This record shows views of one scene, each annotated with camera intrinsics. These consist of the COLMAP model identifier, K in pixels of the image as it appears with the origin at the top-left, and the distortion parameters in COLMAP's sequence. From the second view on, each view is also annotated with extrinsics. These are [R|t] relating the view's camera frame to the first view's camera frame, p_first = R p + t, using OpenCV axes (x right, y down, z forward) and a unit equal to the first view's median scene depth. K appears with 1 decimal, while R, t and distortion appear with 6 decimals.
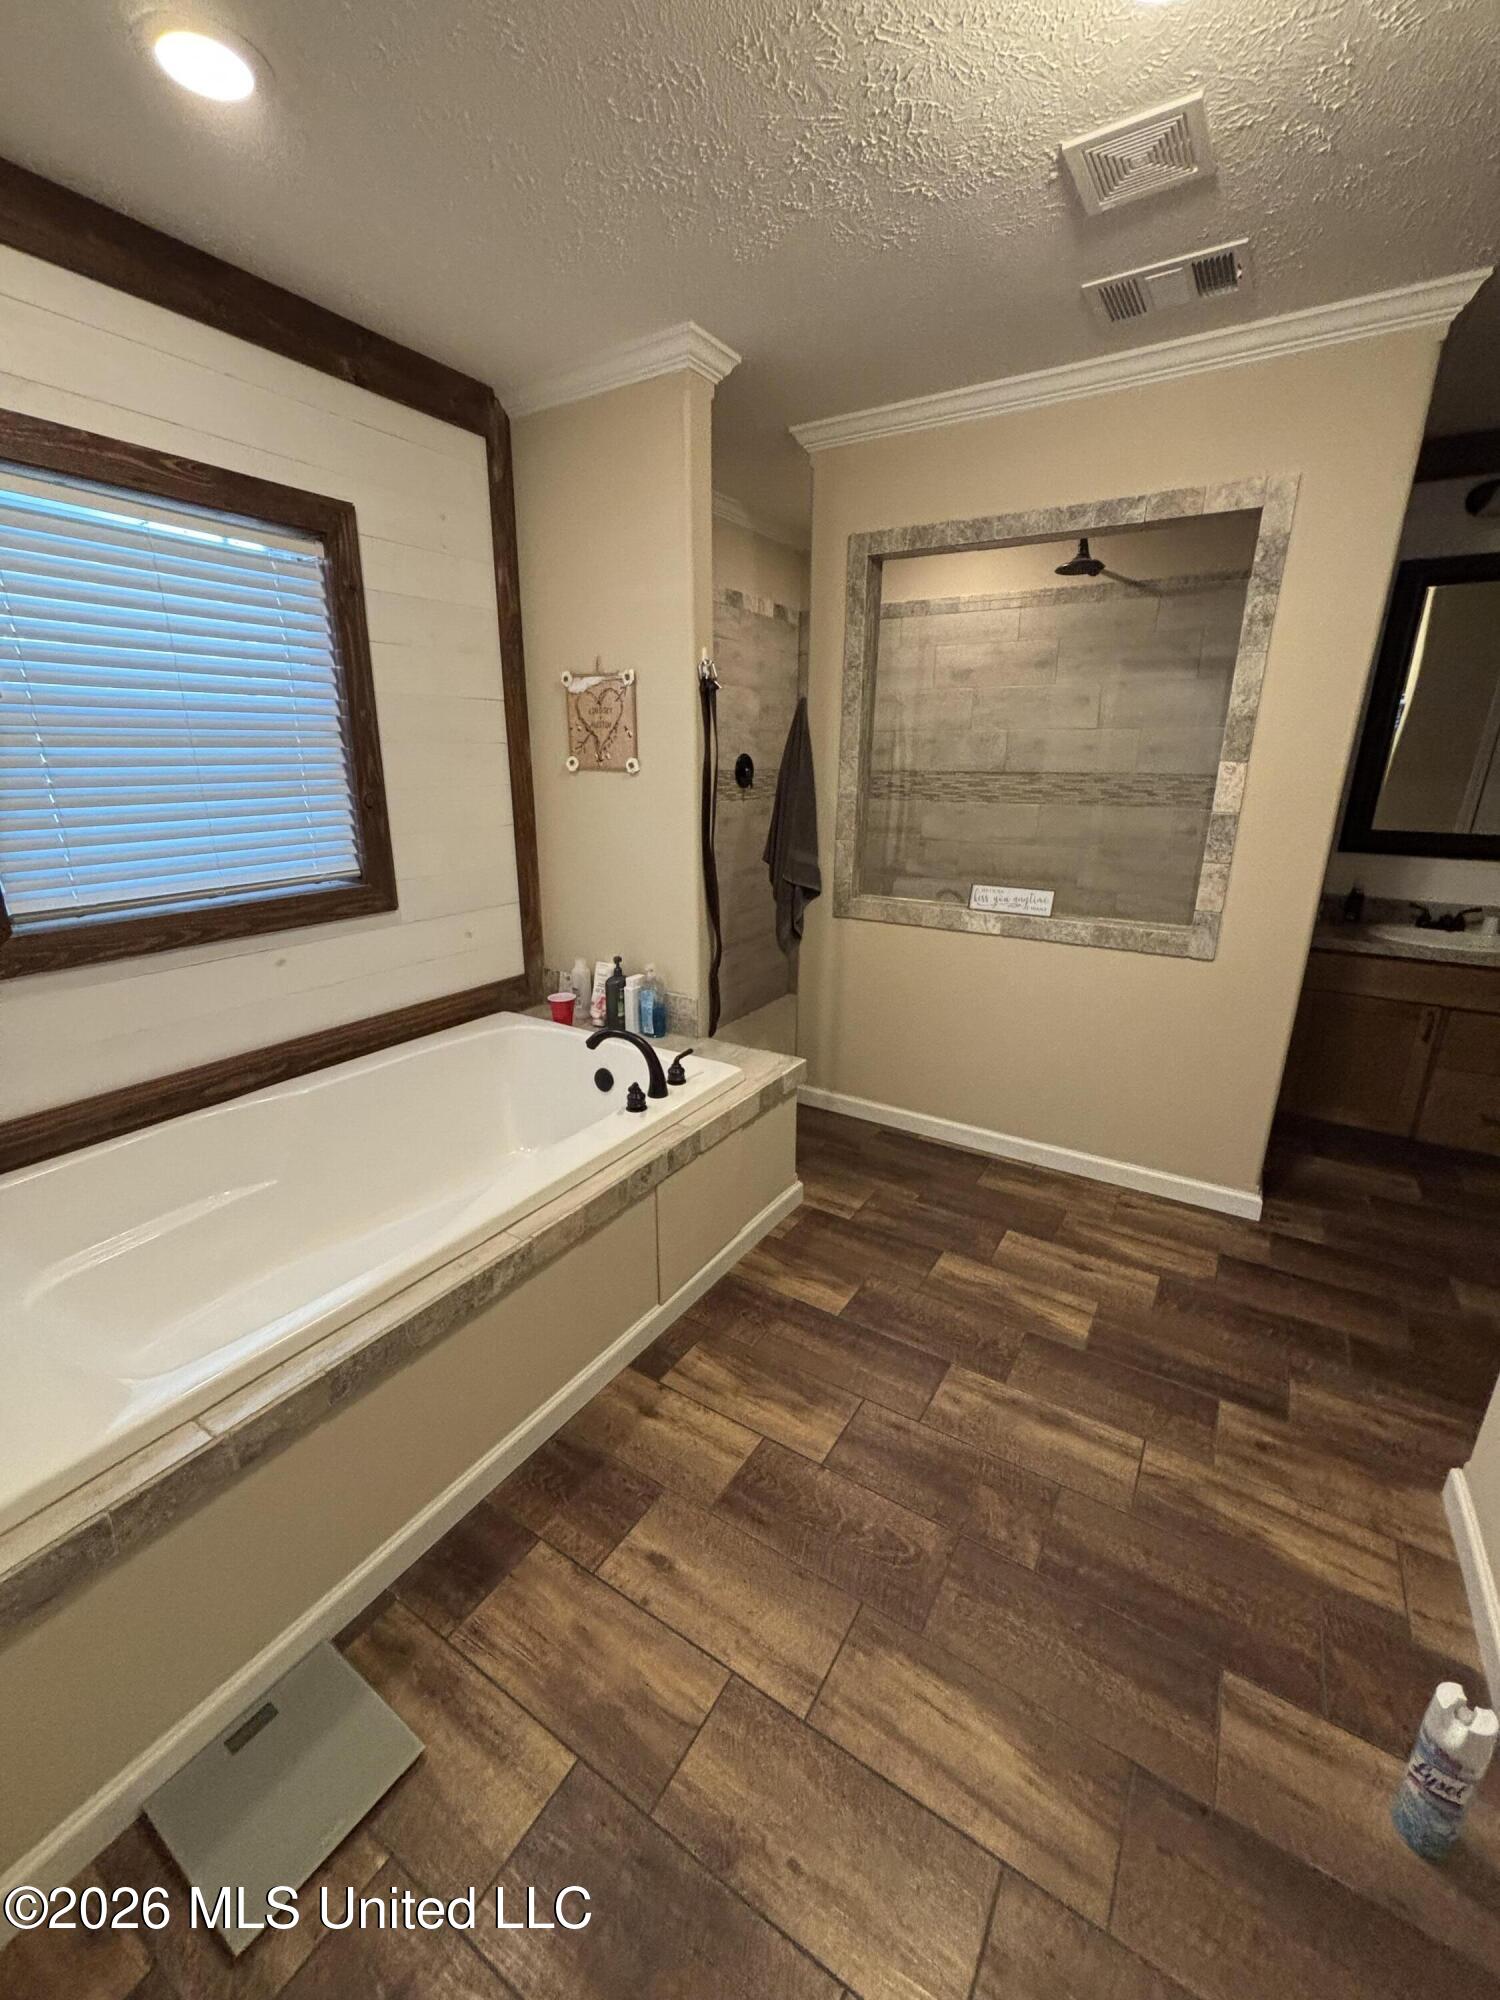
lens RADIAL K [[807.3, 0, 746.7], [0, 807.3, 992.7], [0, 0, 1]] dist [-0.000533, 0.000008]
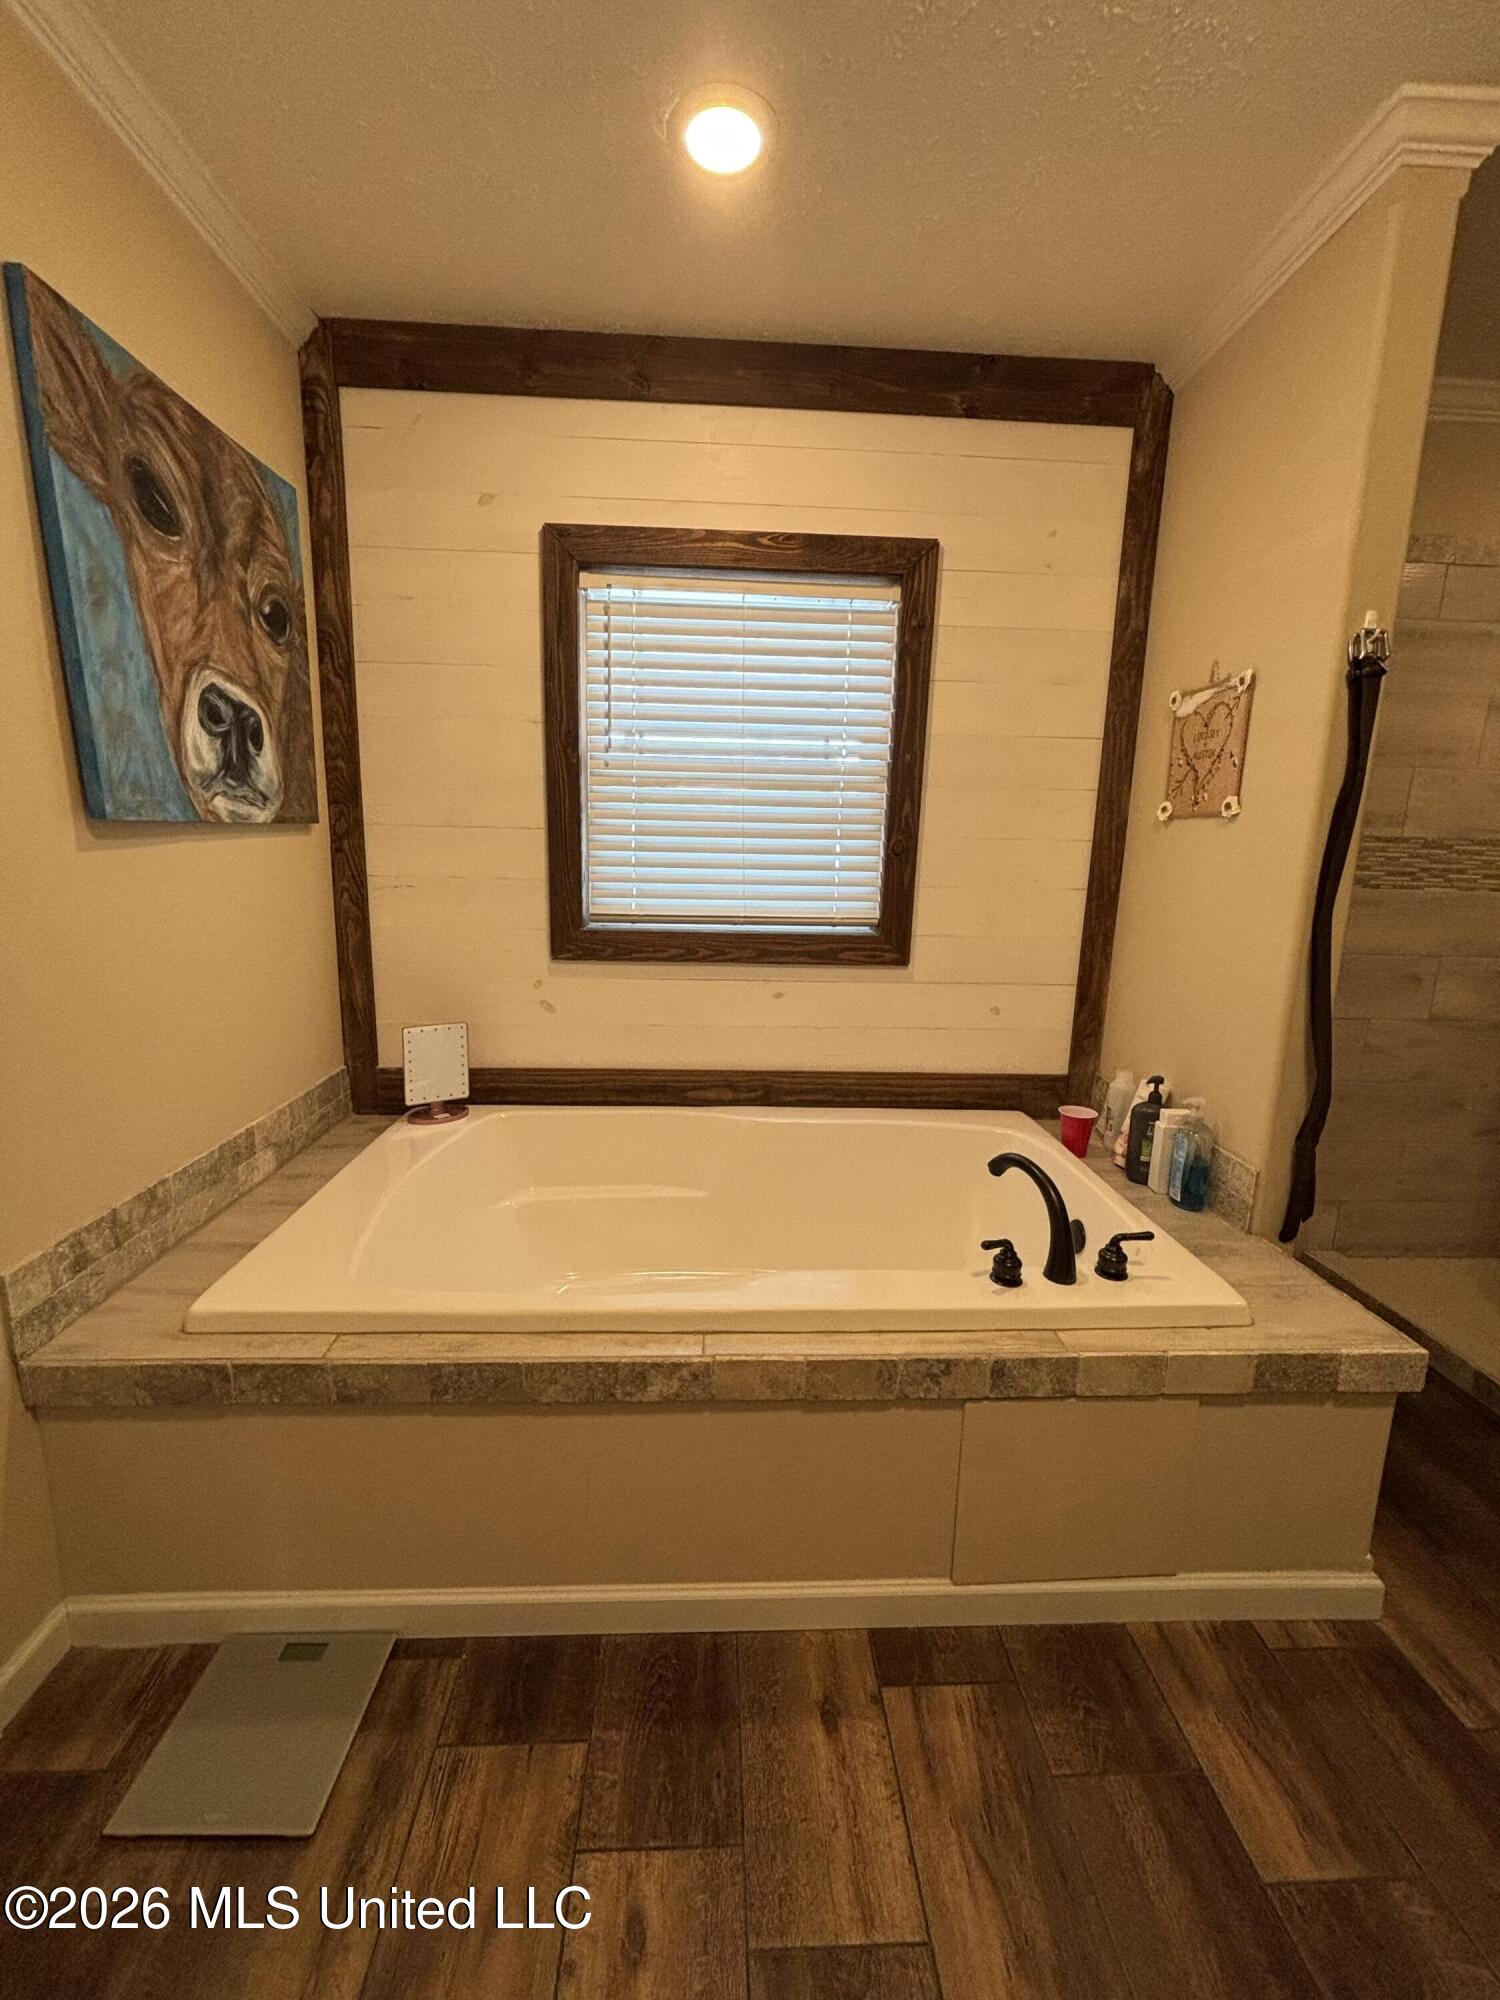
lens RADIAL K [[807.3, 0, 746.7], [0, 807.3, 992.7], [0, 0, 1]] dist [-0.000533, 0.000008]
pose [[0.574002, 0.155236, -0.804005, 0.219745], [-0.254752, 0.966994, 0.004831, -0.032354], [0.778218, 0.202049, 0.594603, 0.342550]]
